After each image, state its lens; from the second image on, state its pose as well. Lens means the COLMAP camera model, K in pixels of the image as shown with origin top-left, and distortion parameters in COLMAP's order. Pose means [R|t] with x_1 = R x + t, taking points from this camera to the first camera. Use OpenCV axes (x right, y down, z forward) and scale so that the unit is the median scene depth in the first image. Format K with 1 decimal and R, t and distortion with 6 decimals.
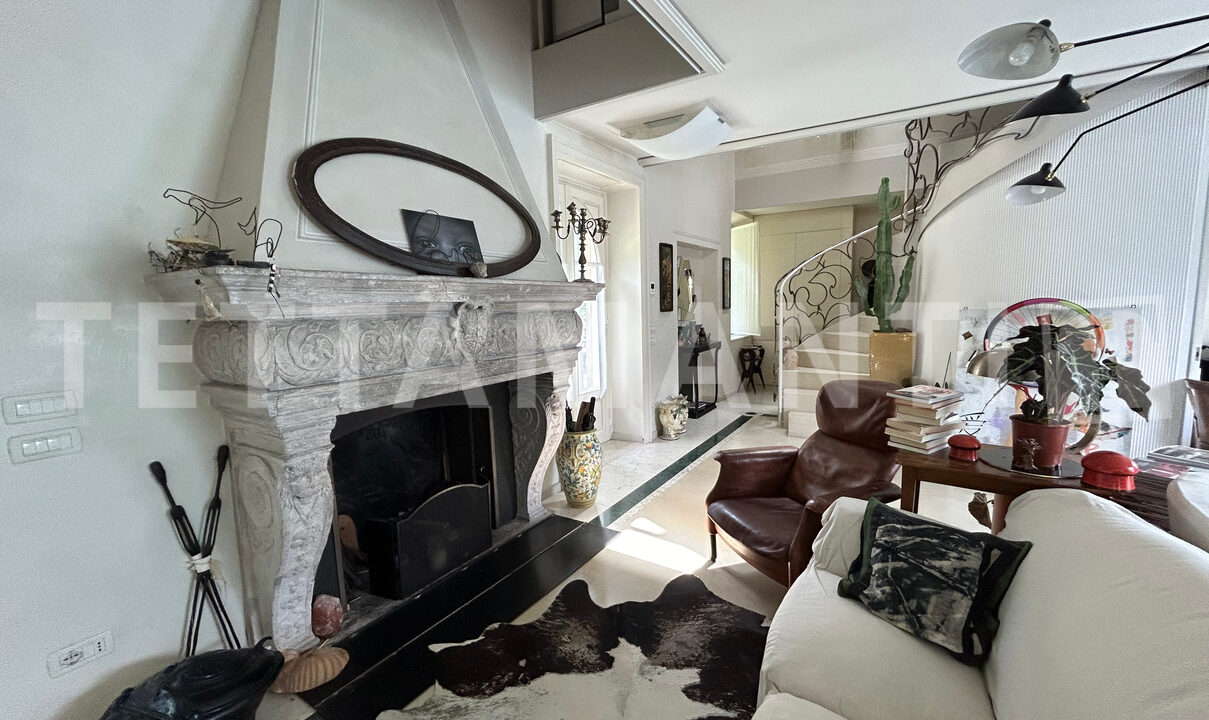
lens RADIAL K [[497.0, 0, 604.5], [0, 497.0, 360.0], [0, 0, 1]] dist [0.000009, -0.000293]
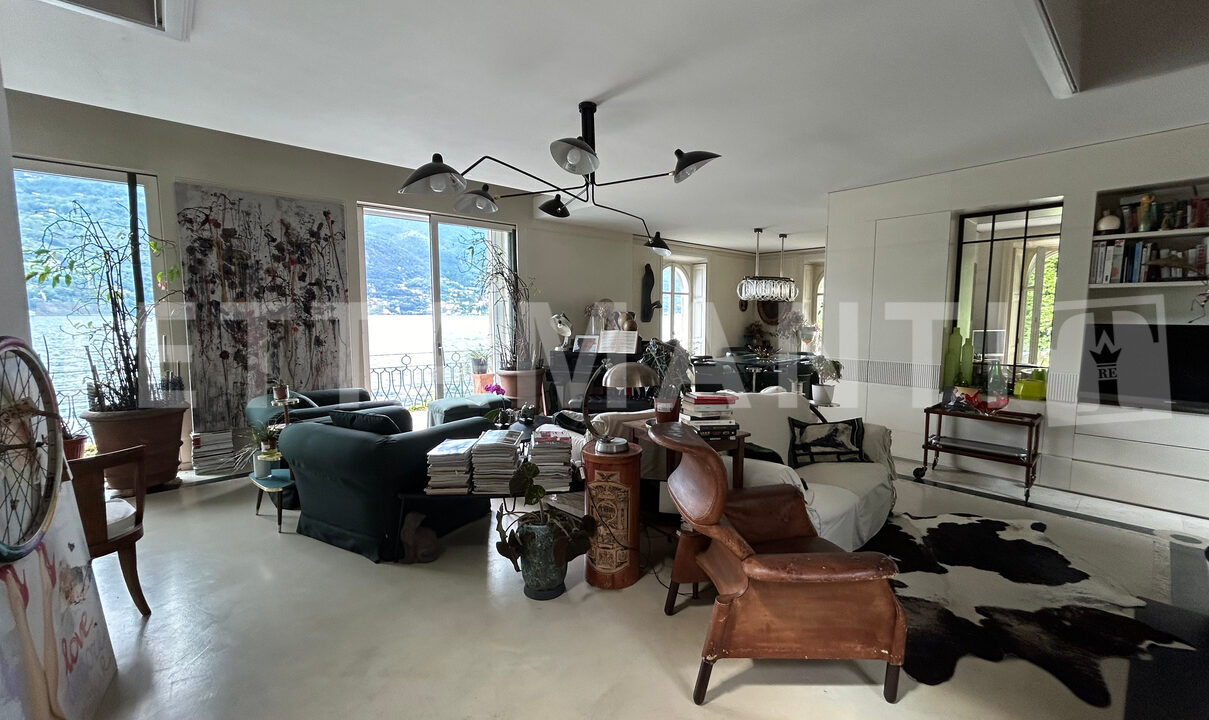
lens RADIAL K [[497.0, 0, 604.5], [0, 497.0, 360.0], [0, 0, 1]] dist [0.000009, -0.000293]
pose [[-0.958683, -0.002366, 0.284466, 0.529949], [0.058181, 0.977198, 0.204205, -0.284479], [-0.278463, 0.212318, -0.936685, 2.199108]]
